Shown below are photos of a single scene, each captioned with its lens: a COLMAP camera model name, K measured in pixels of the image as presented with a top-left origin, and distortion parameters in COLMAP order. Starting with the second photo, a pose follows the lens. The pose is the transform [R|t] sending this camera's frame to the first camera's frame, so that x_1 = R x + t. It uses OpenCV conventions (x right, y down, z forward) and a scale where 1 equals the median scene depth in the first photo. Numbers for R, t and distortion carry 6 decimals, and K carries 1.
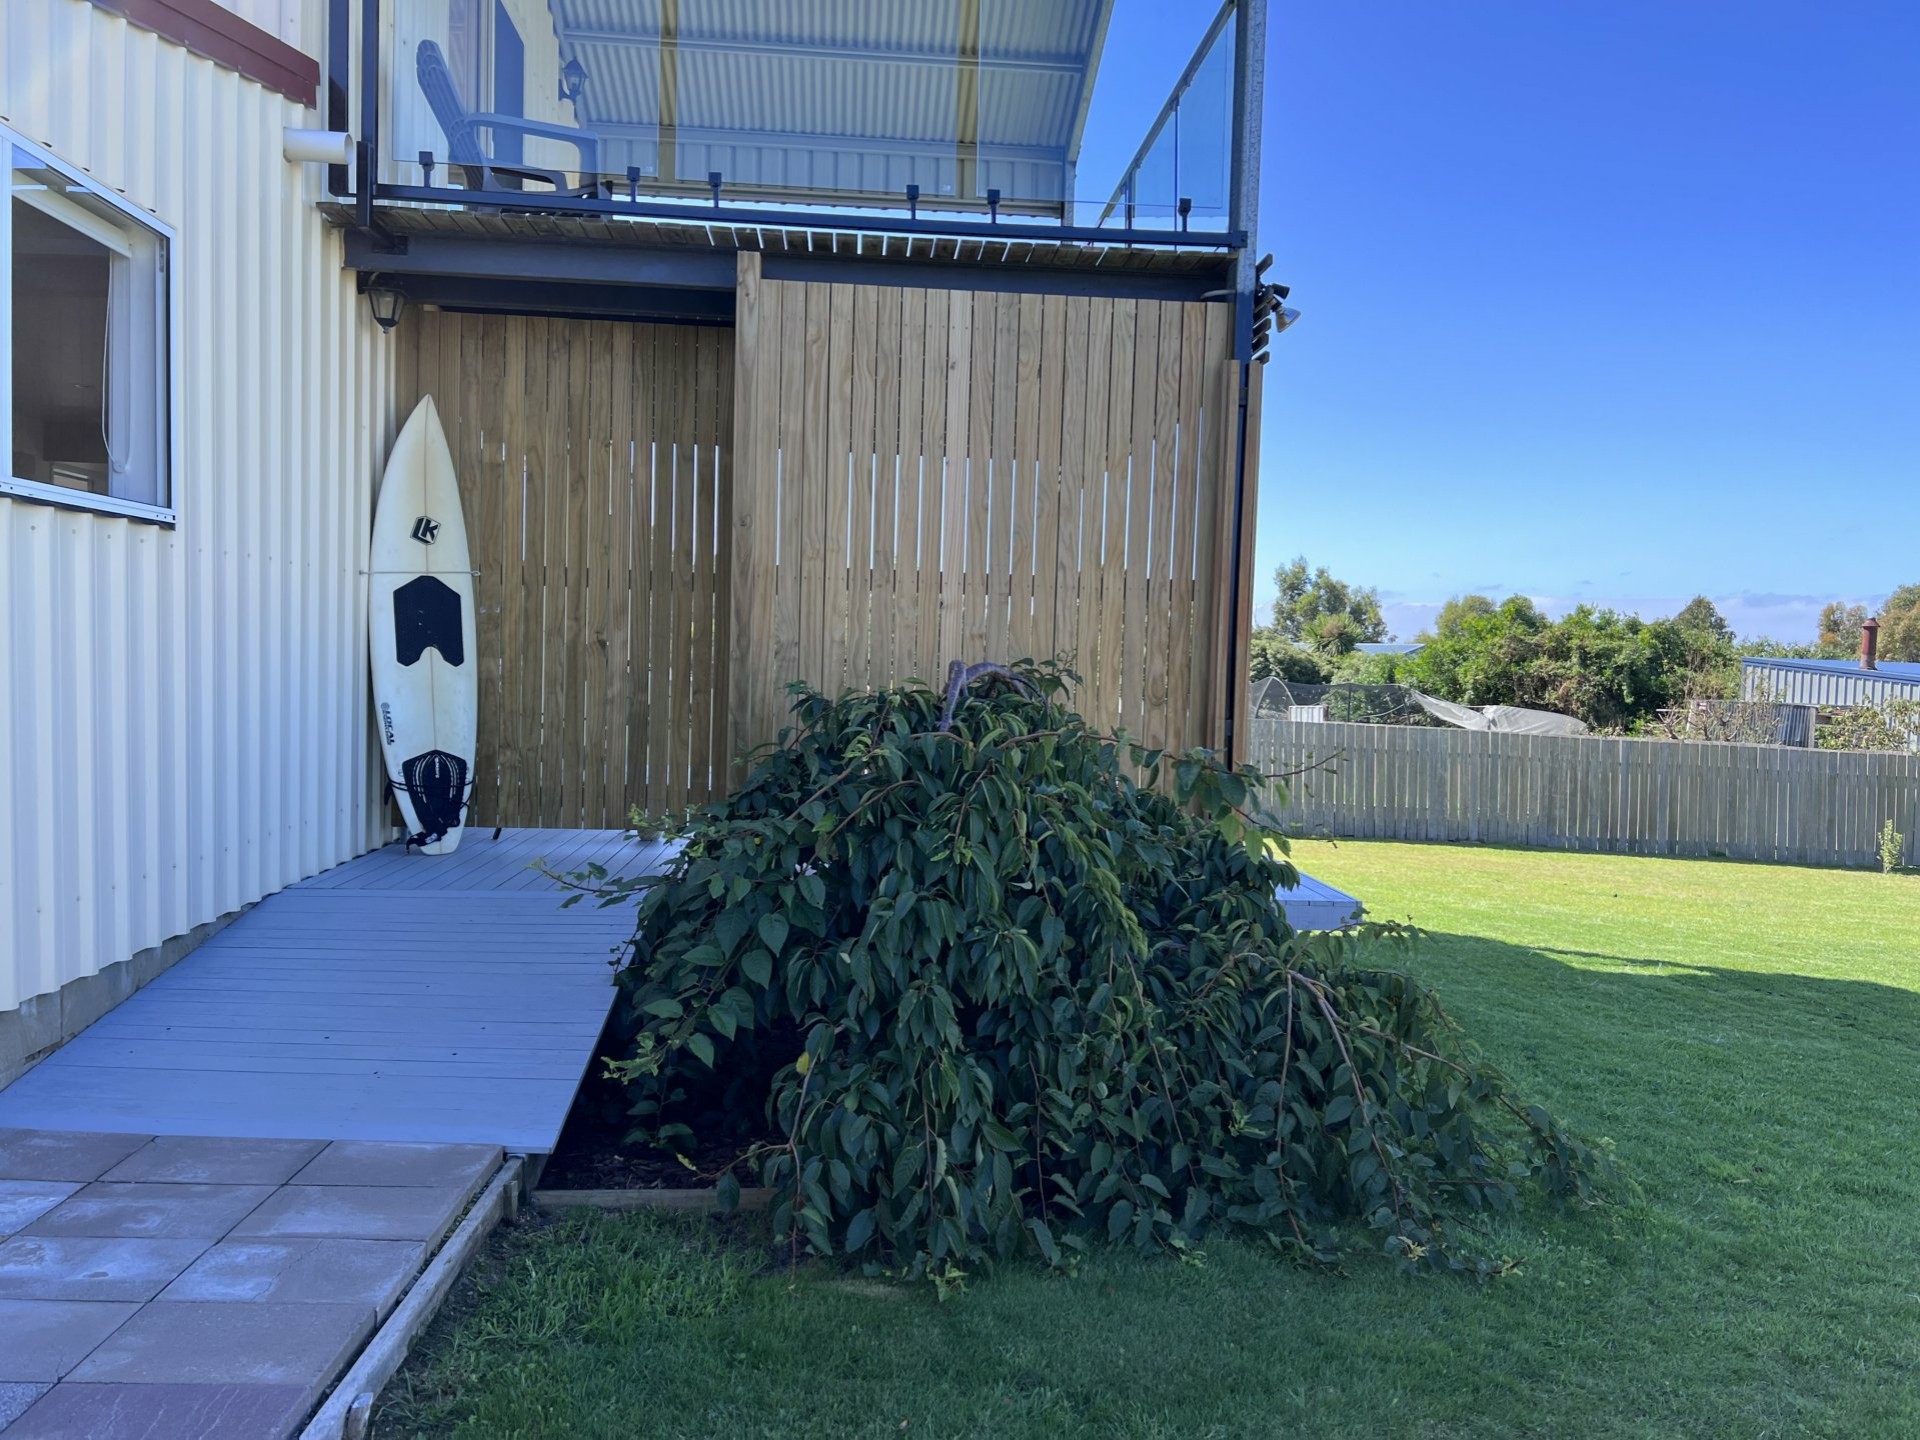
lens RADIAL K [[1433.9, 0, 968.7], [0, 1433.9, 723.2], [0, 0, 1]] dist [0.027559, -0.008774]
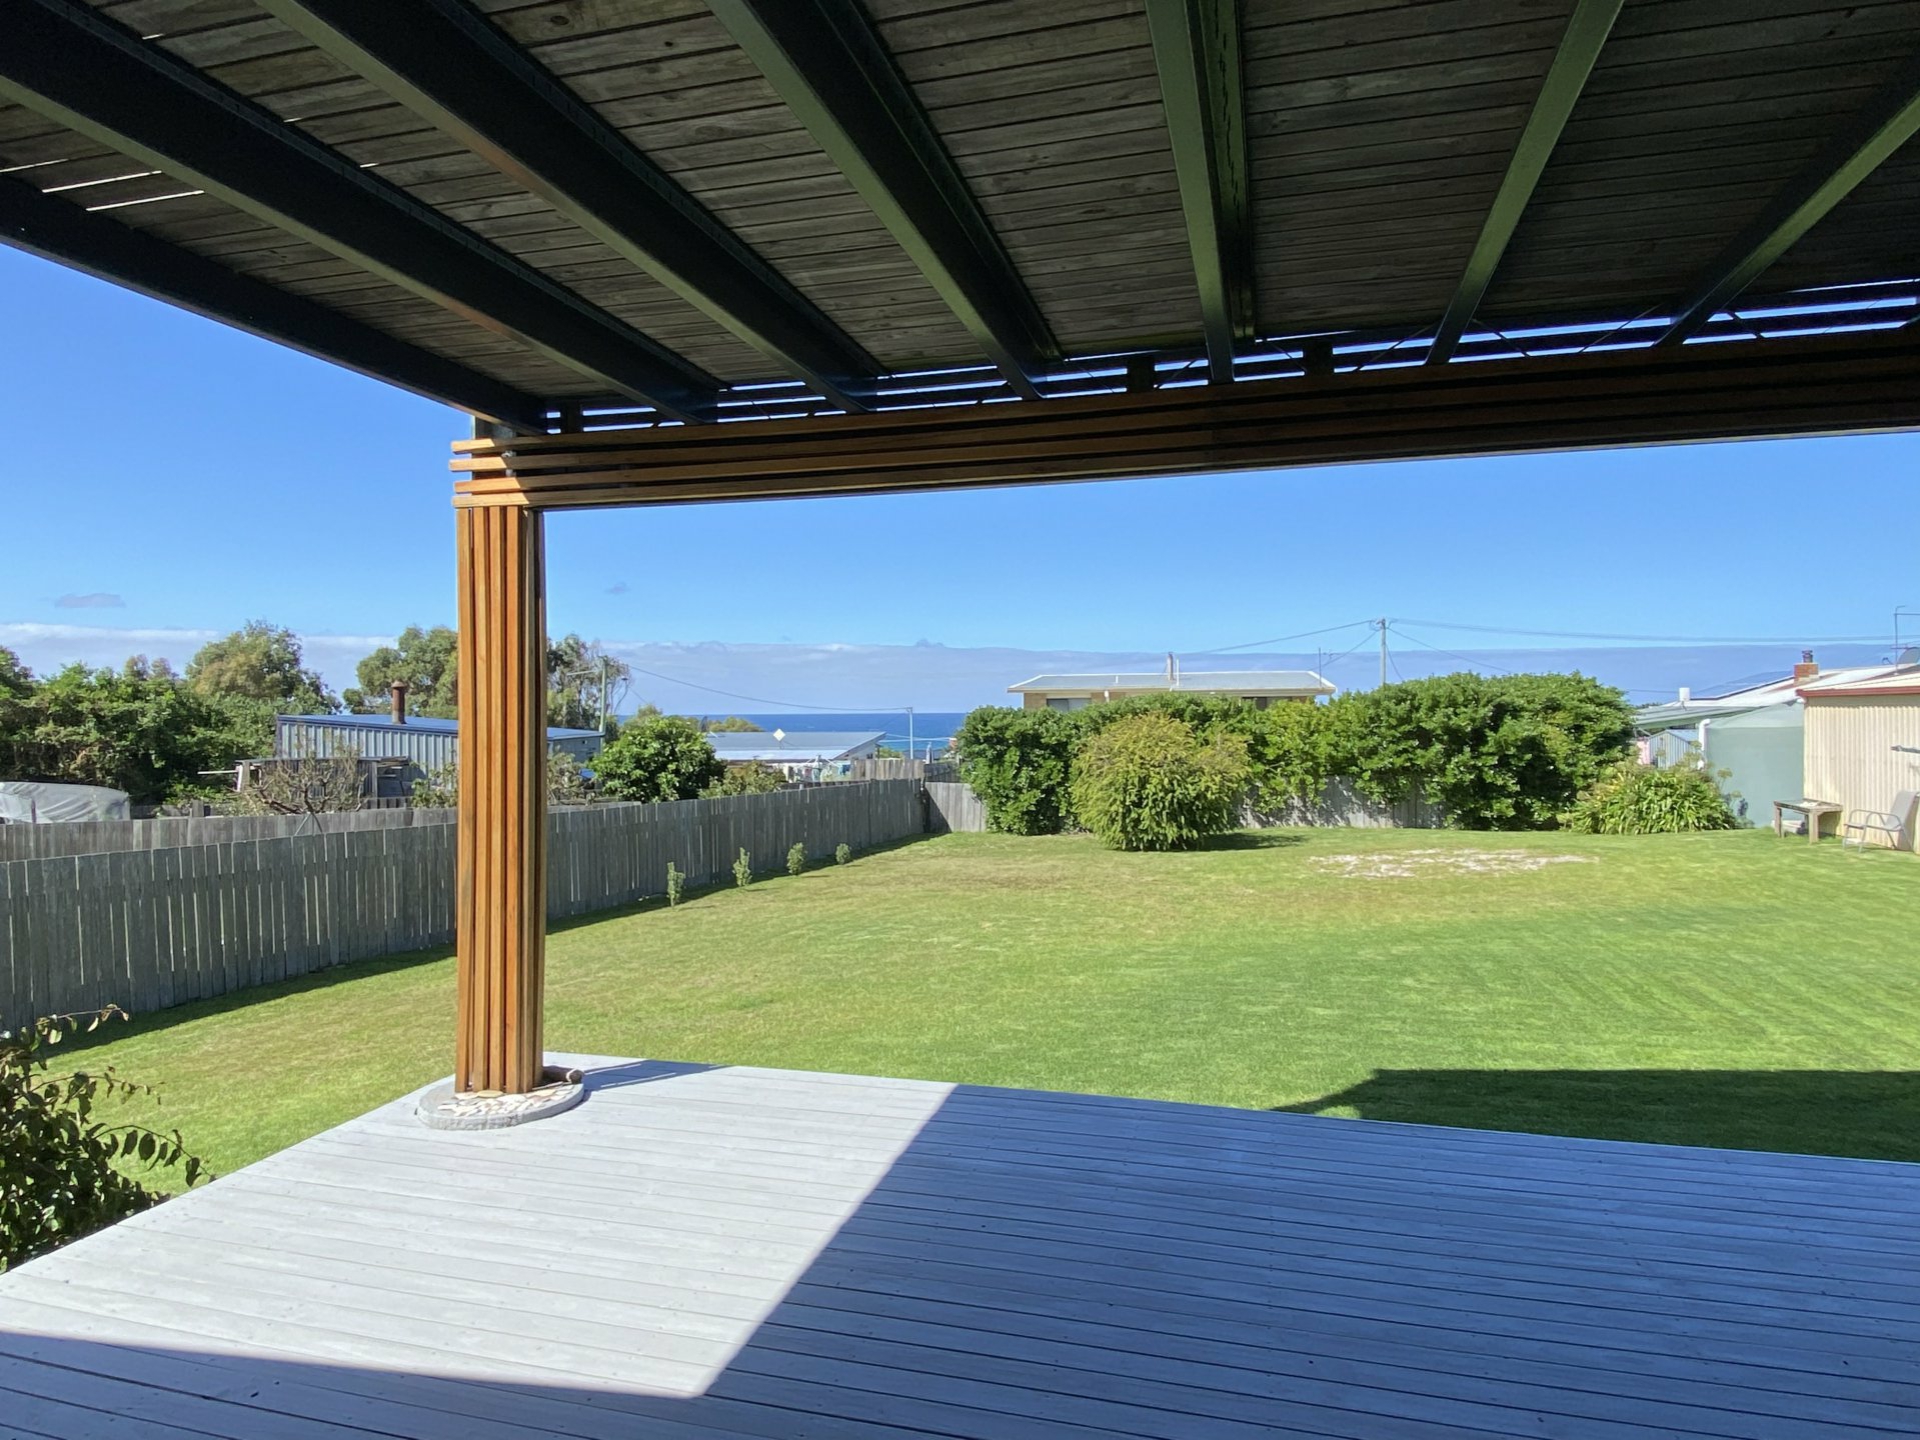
lens RADIAL K [[1148.6, 0, 937.5], [0, 1148.6, 722.6], [0, 0, 1]] dist [0.038081, -0.029782]
pose [[0.342910, -0.042484, 0.938407, -0.086827], [0.061107, 0.997870, 0.022847, -0.029365], [-0.937379, 0.049508, 0.344775, 0.242170]]
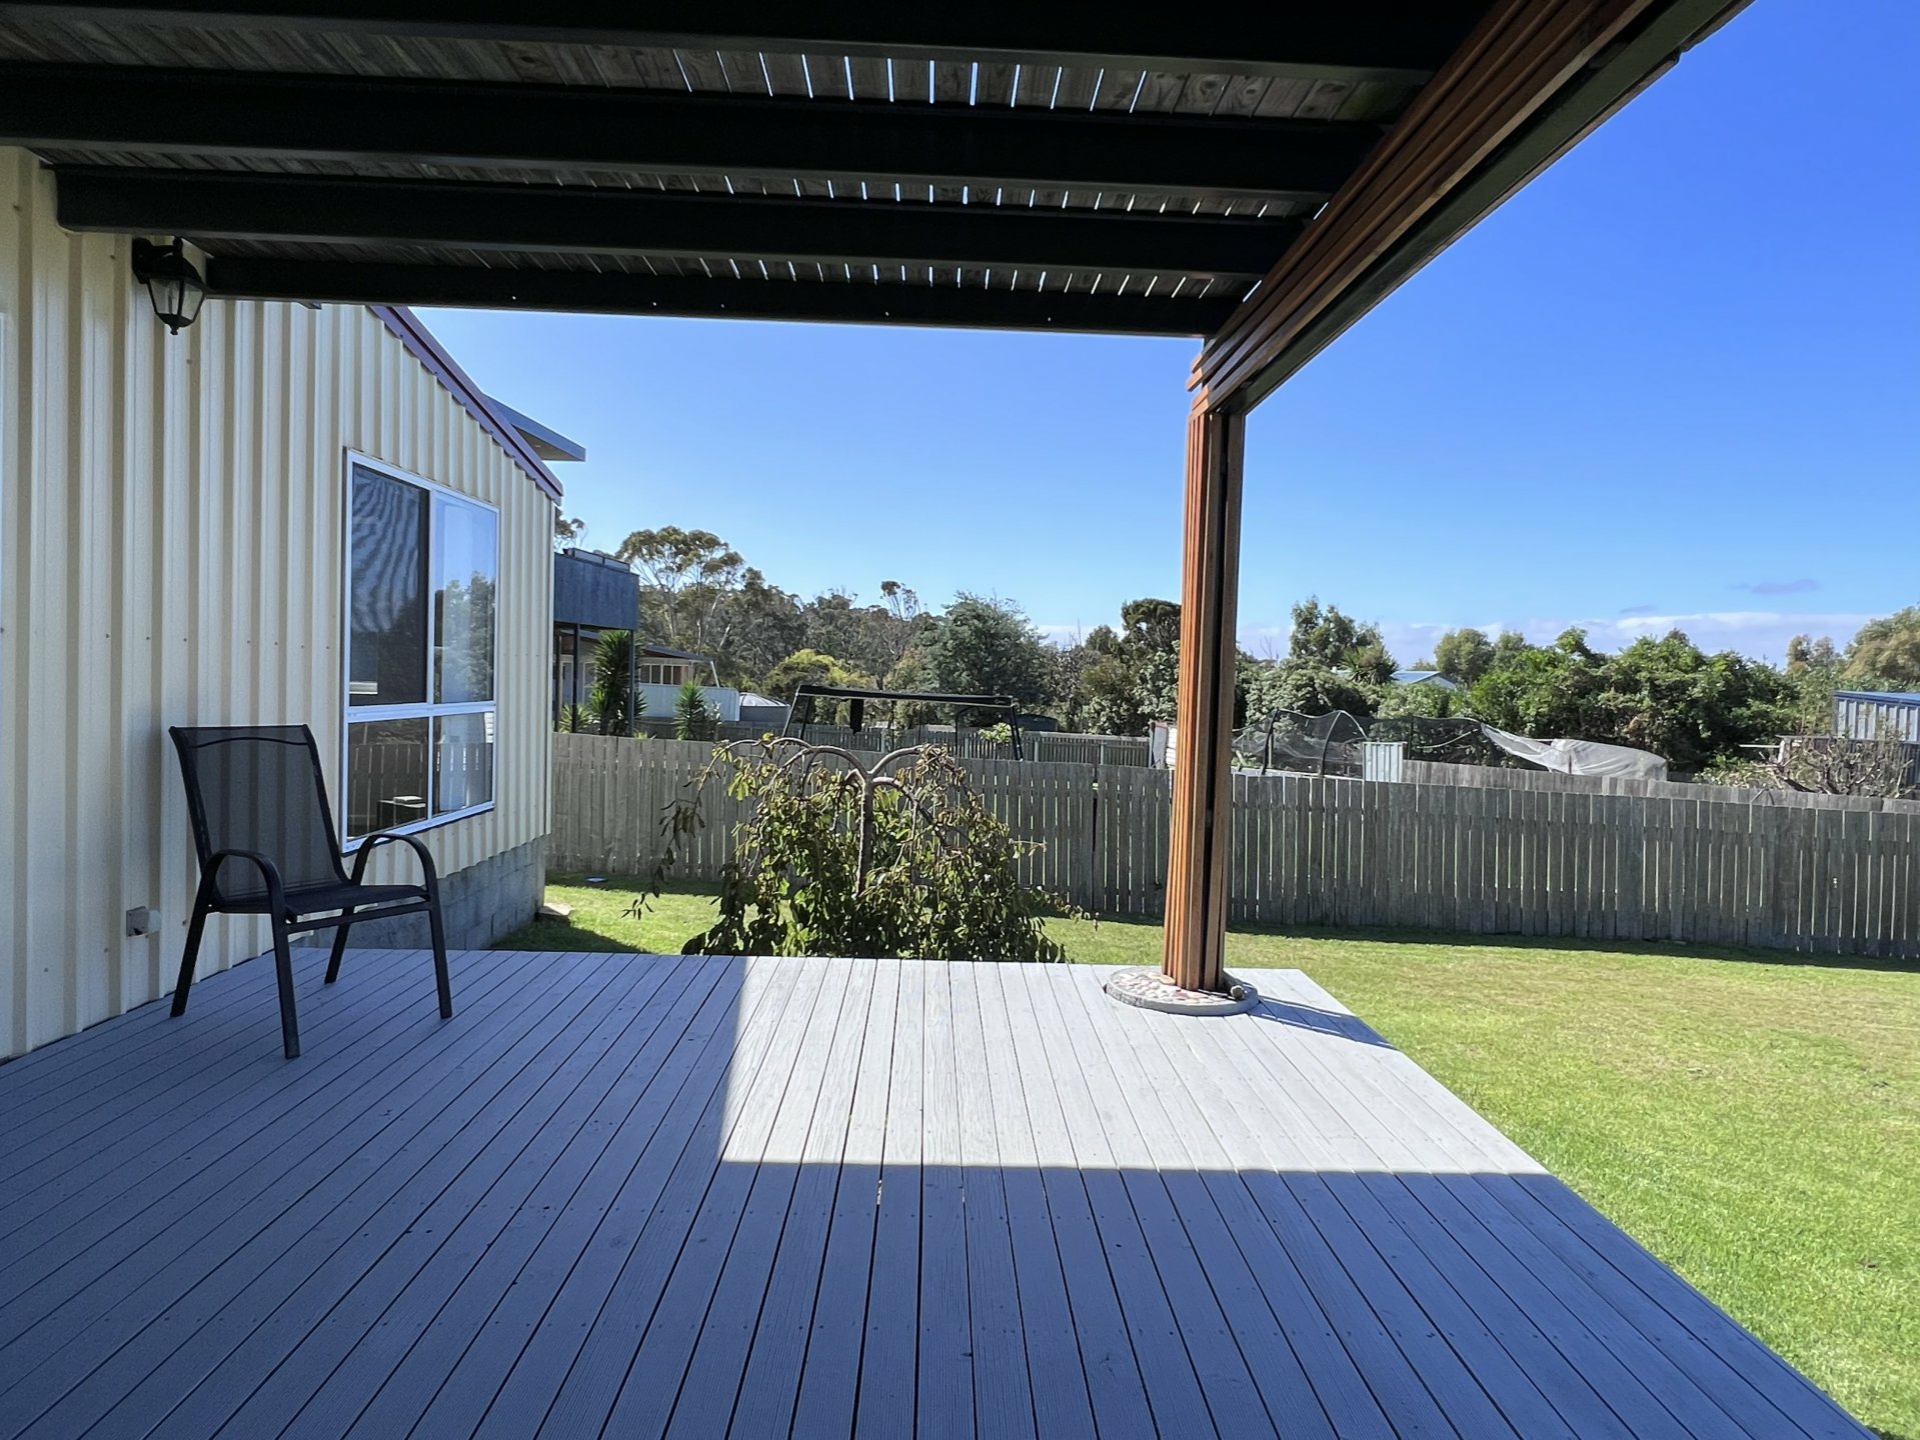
lens RADIAL K [[1148.3, 0, 972.3], [0, 1148.3, 689.4], [0, 0, 1]] dist [0.000360, -0.004000]
pose [[0.998978, 0.000272, -0.045189, -0.001287], [-0.001910, 0.999342, -0.036217, -0.017138], [0.045150, 0.036266, 0.998322, 0.199689]]
